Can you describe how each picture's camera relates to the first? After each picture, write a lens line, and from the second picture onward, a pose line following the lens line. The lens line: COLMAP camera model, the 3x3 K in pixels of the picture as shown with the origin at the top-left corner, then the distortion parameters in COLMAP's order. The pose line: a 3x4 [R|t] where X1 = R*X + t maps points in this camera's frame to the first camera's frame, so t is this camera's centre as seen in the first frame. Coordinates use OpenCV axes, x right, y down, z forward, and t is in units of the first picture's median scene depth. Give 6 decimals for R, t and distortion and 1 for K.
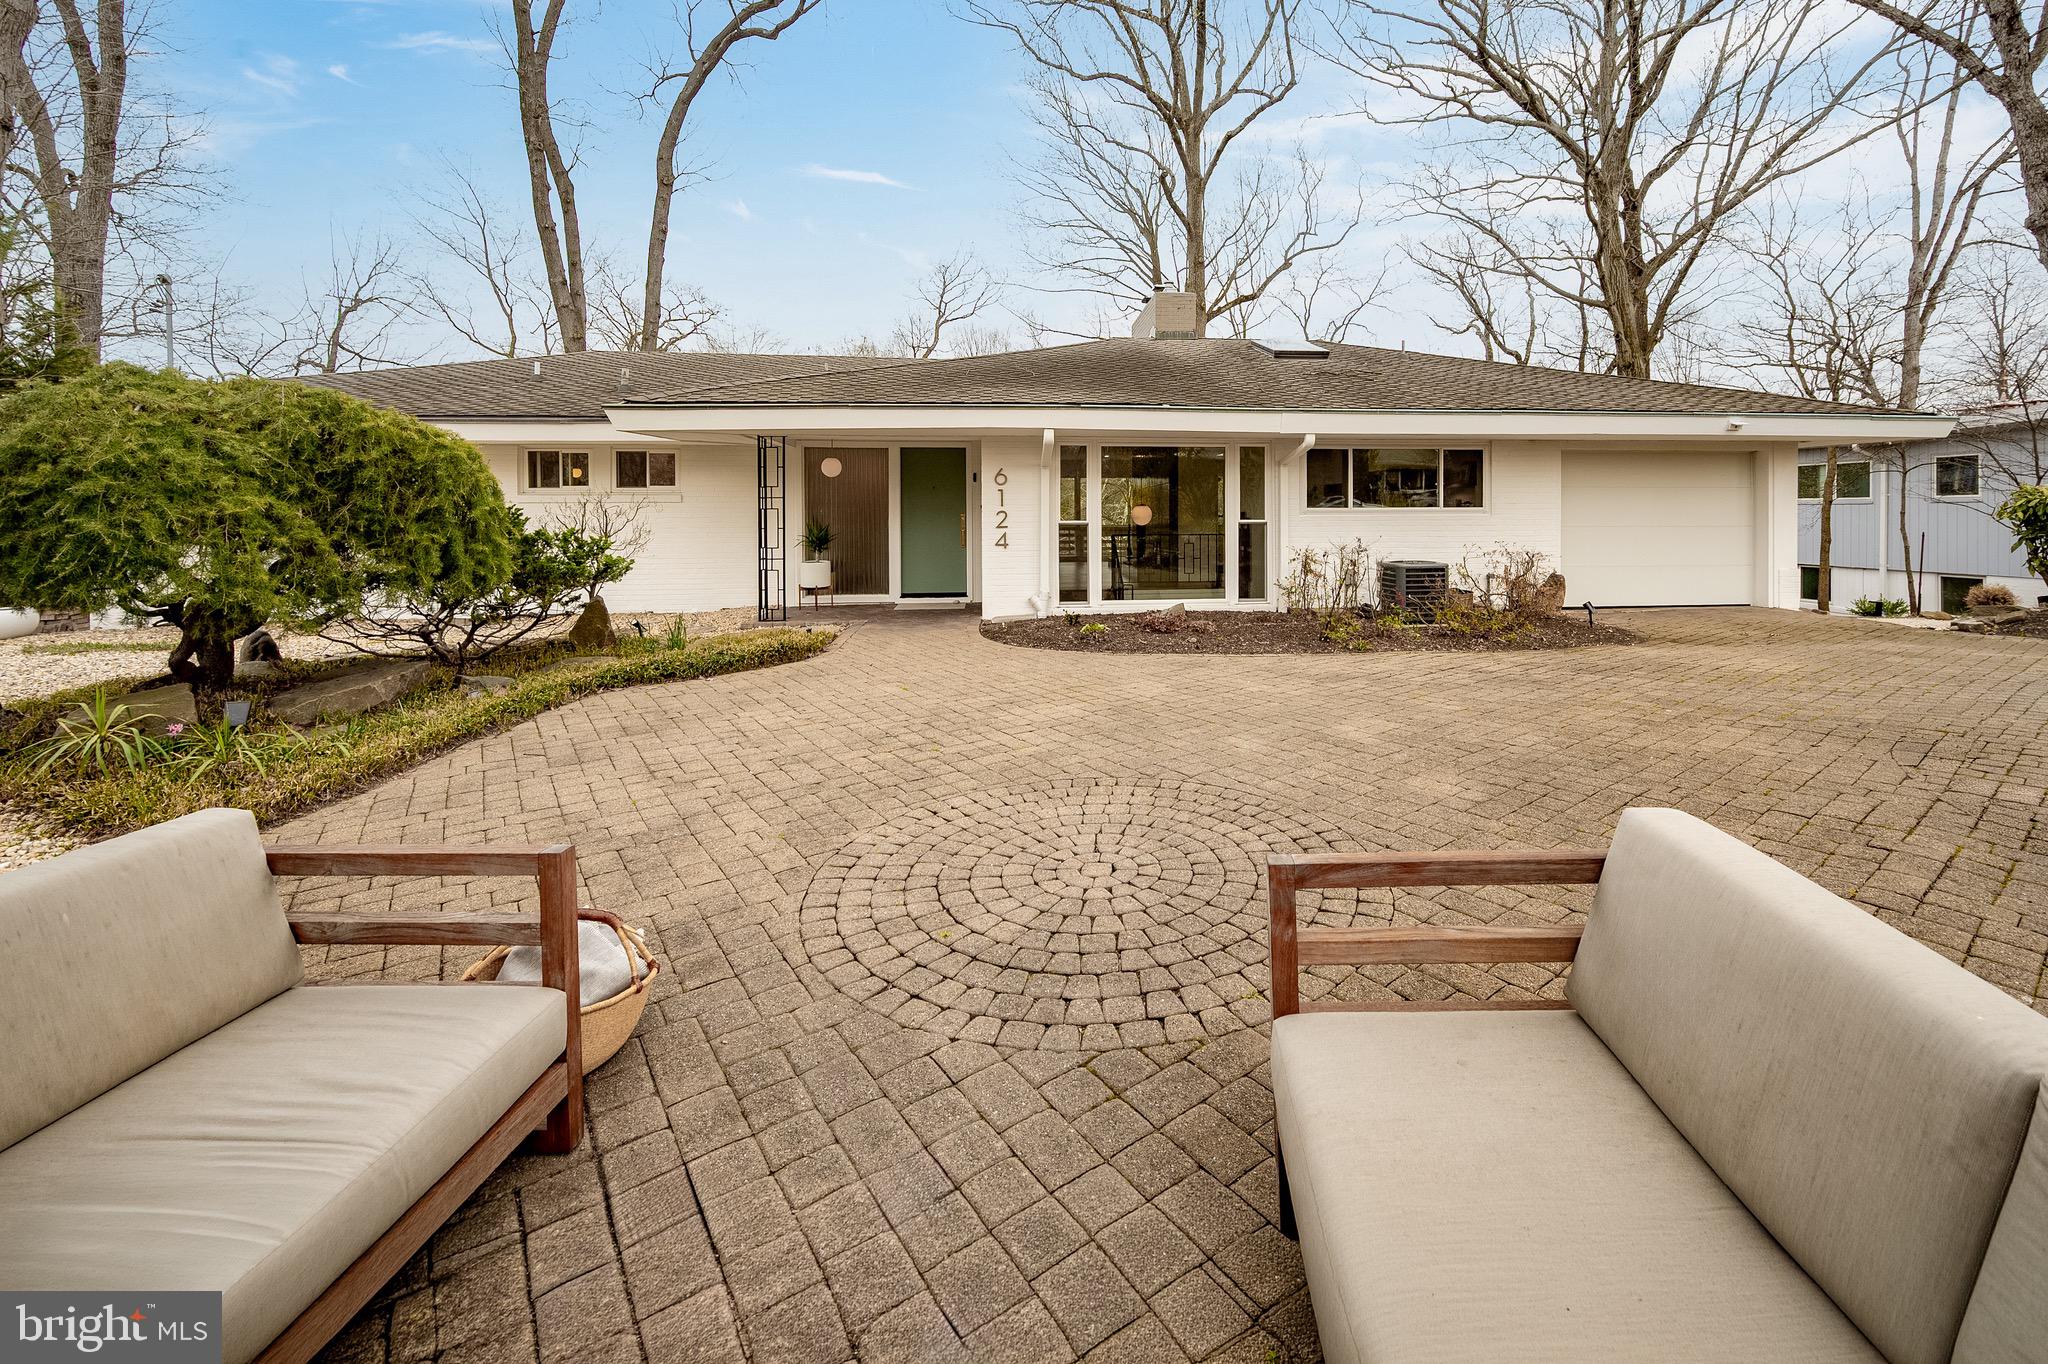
lens RADIAL K [[827.9, 0, 1098.5], [0, 827.9, 518.6], [0, 0, 1]] dist [-0.003660, 0.000462]
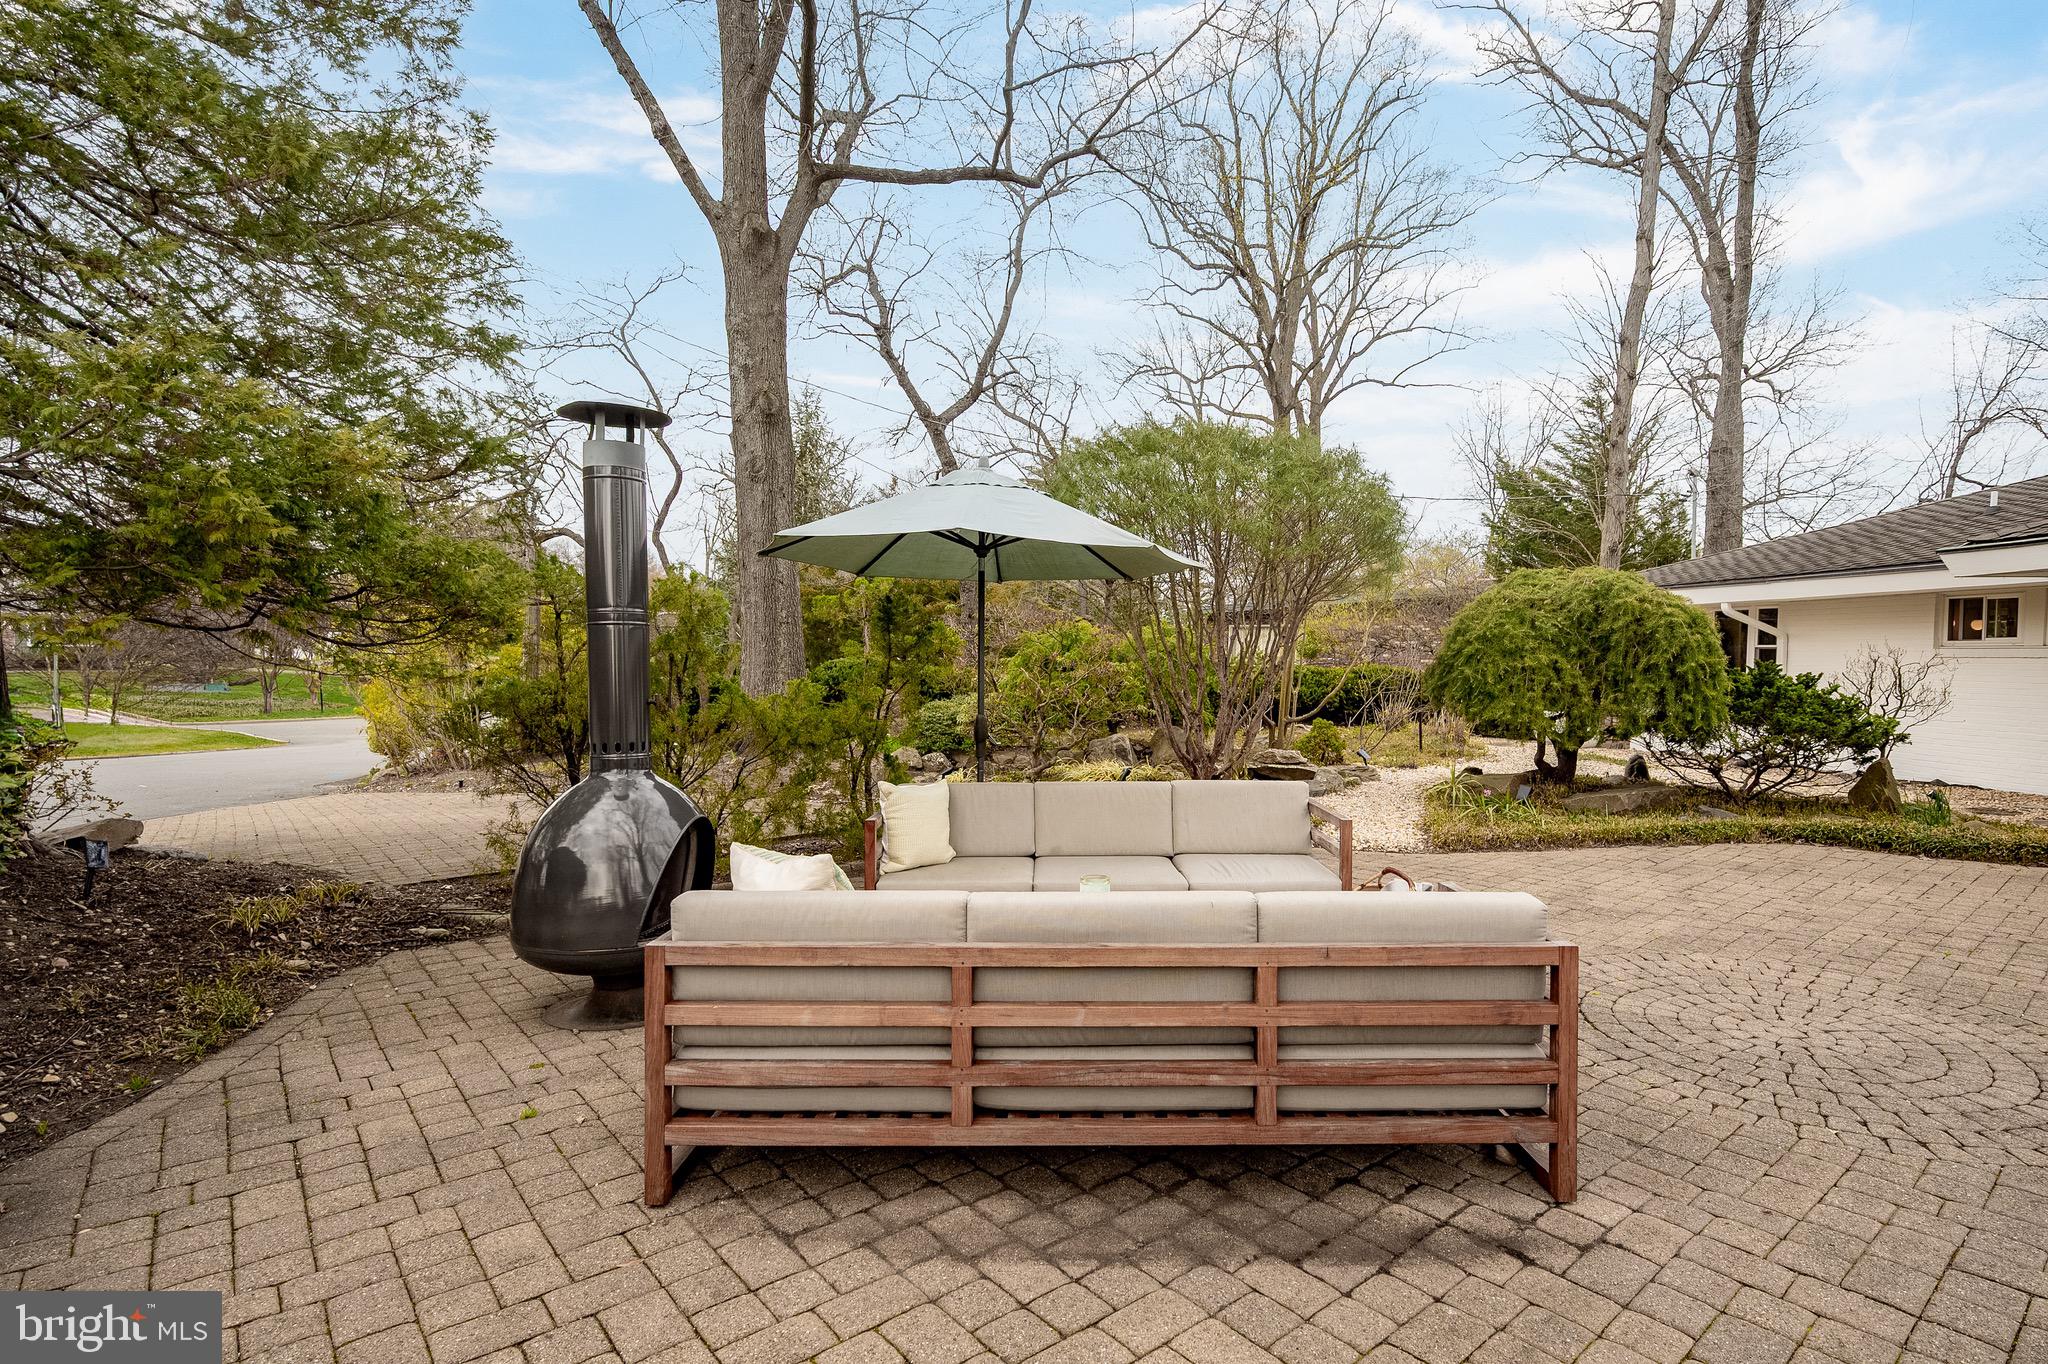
lens RADIAL K [[1005.4, 0, 1128.2], [0, 1005.4, 697.5], [0, 0, 1]] dist [0.000576, -0.000221]
pose [[0.101673, 0.046038, -0.993752, 0.302581], [-0.021221, 0.998802, 0.044101, -0.005481], [0.994591, 0.016605, 0.102528, 0.019876]]
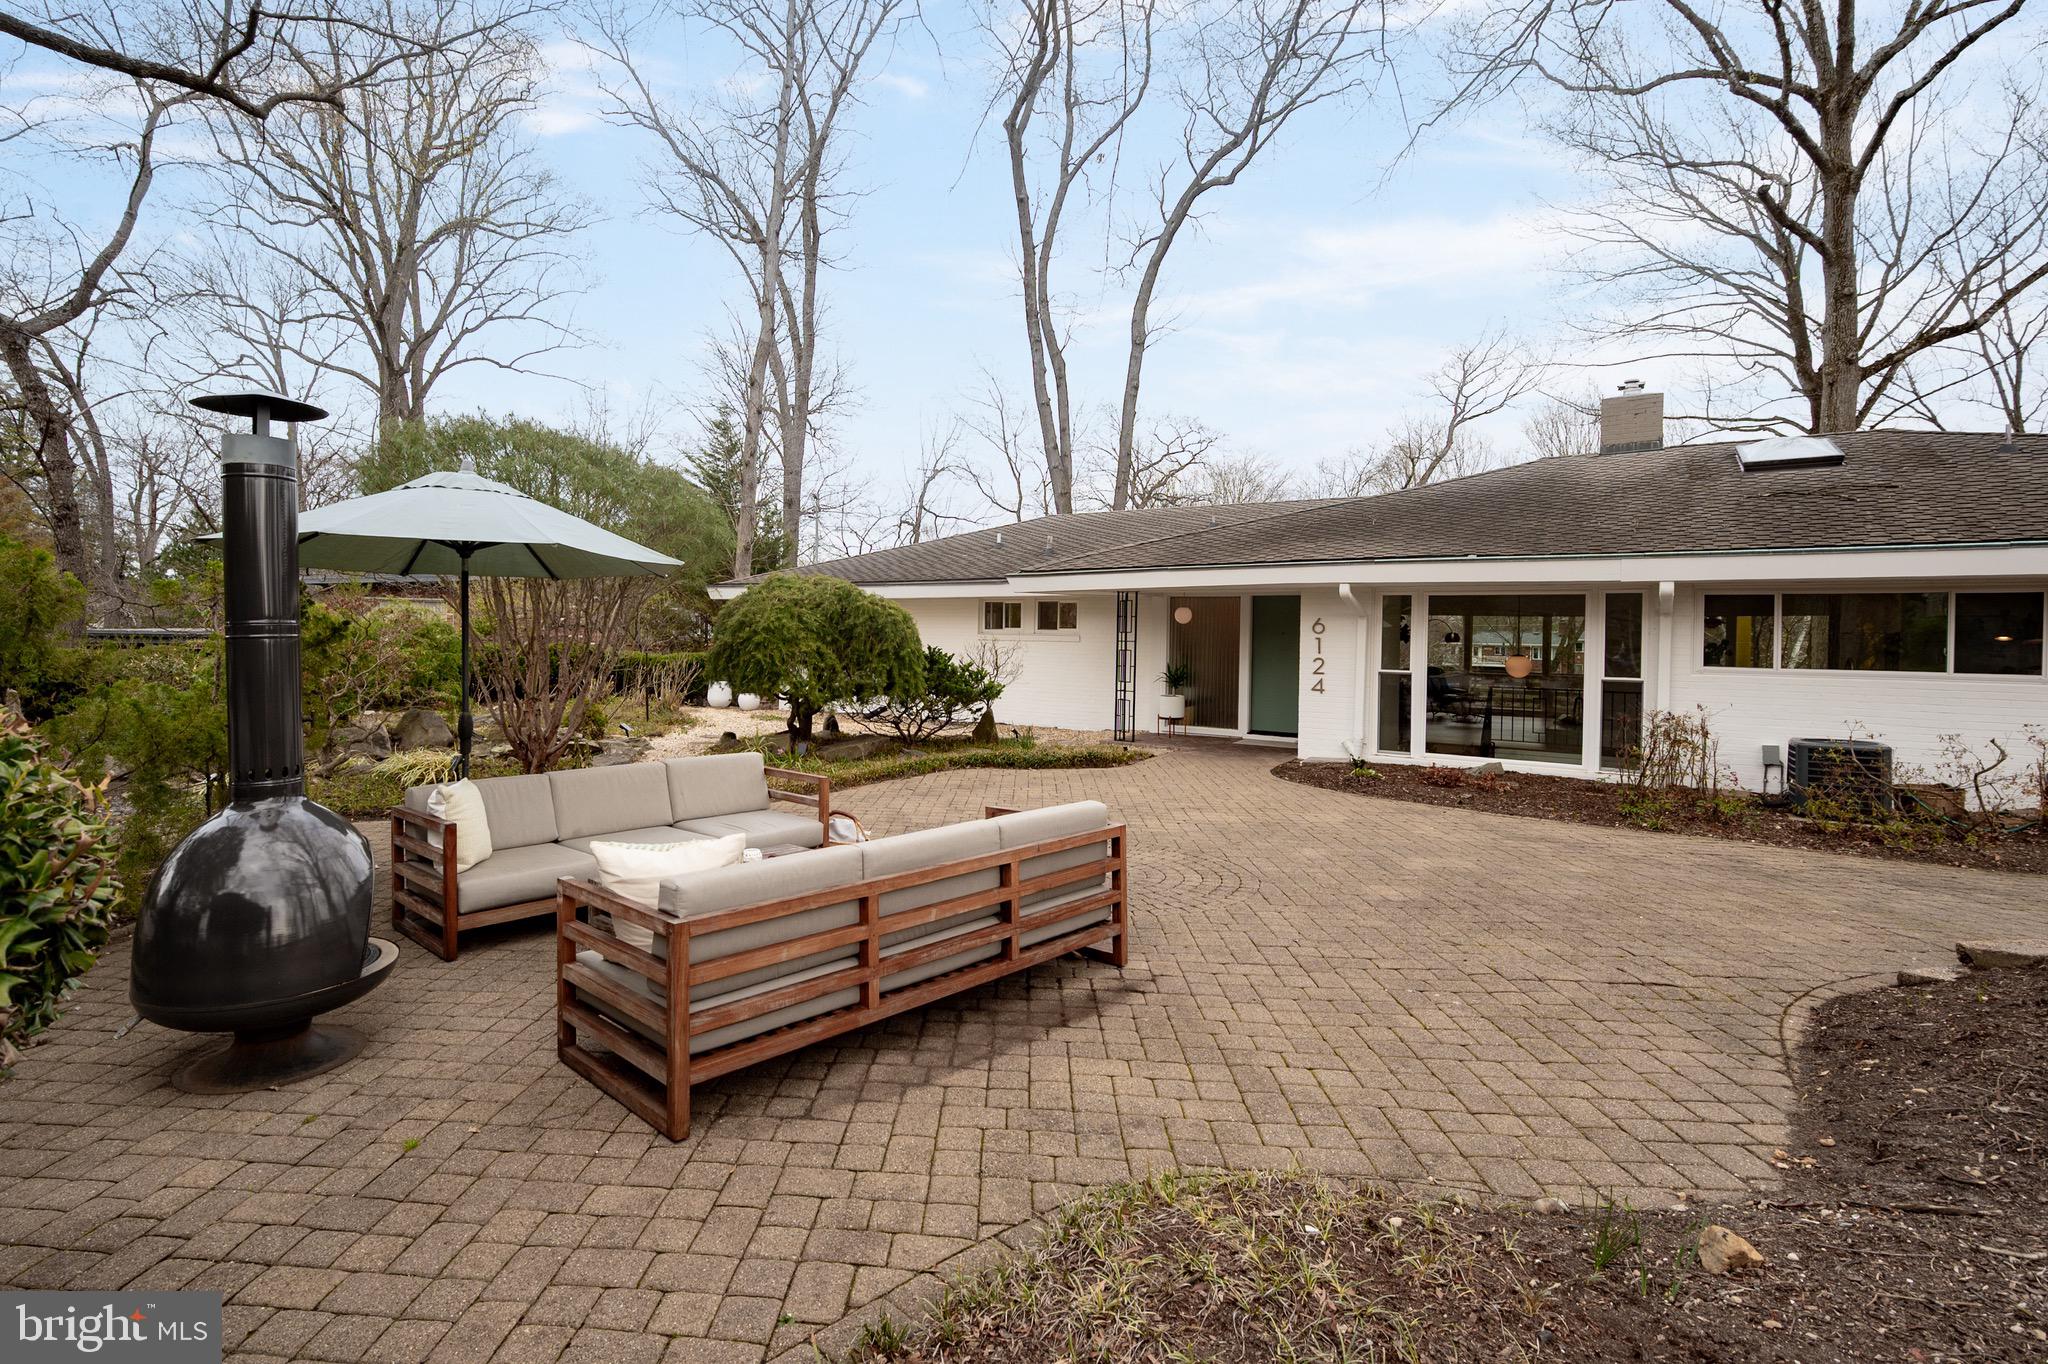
lens RADIAL K [[928.5, 0, 941.2], [0, 928.5, 641.9], [0, 0, 1]] dist [-0.001803, -0.000356]
pose [[0.741247, 0.021369, -0.670893, 0.292423], [-0.027888, 0.999611, 0.001026, -0.016119], [0.670653, 0.017949, 0.741554, -0.187584]]
